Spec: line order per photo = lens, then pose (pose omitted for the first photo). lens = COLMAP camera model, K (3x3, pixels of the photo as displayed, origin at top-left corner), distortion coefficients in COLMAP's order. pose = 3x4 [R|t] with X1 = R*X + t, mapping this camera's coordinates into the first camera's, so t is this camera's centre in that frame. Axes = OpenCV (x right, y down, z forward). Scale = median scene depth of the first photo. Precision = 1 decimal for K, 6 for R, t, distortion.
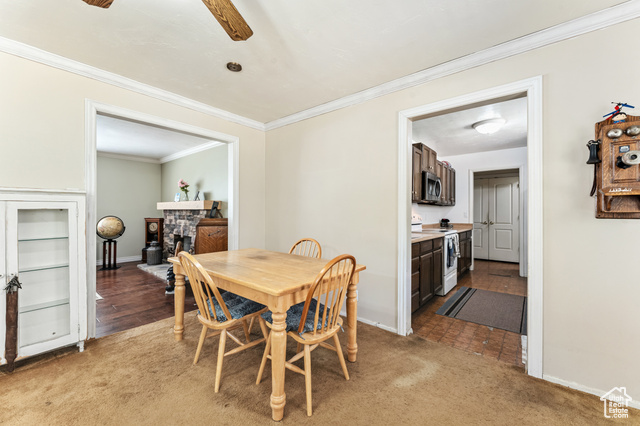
lens RADIAL K [[260.2, 0, 319.1], [0, 260.2, 212.2], [0, 0, 1]] dist [-0.000955, -0.000034]
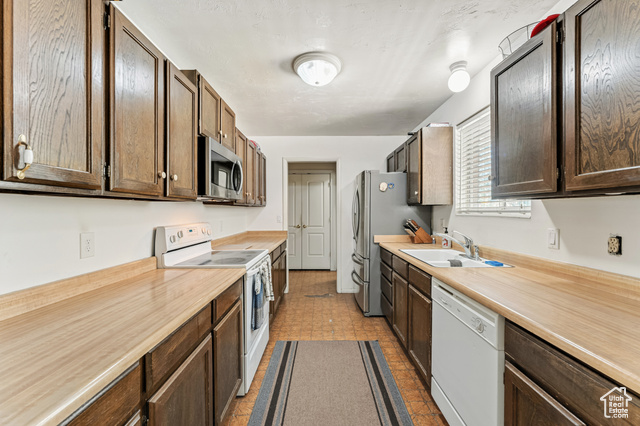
lens RADIAL K [[260.2, 0, 319.1], [0, 260.2, 212.2], [0, 0, 1]] dist [-0.000955, -0.000034]
pose [[0.777698, -0.009570, 0.628566, 0.204635], [0.005430, 0.999949, 0.008507, -0.015452], [-0.628615, -0.003203, 0.777710, 0.385608]]
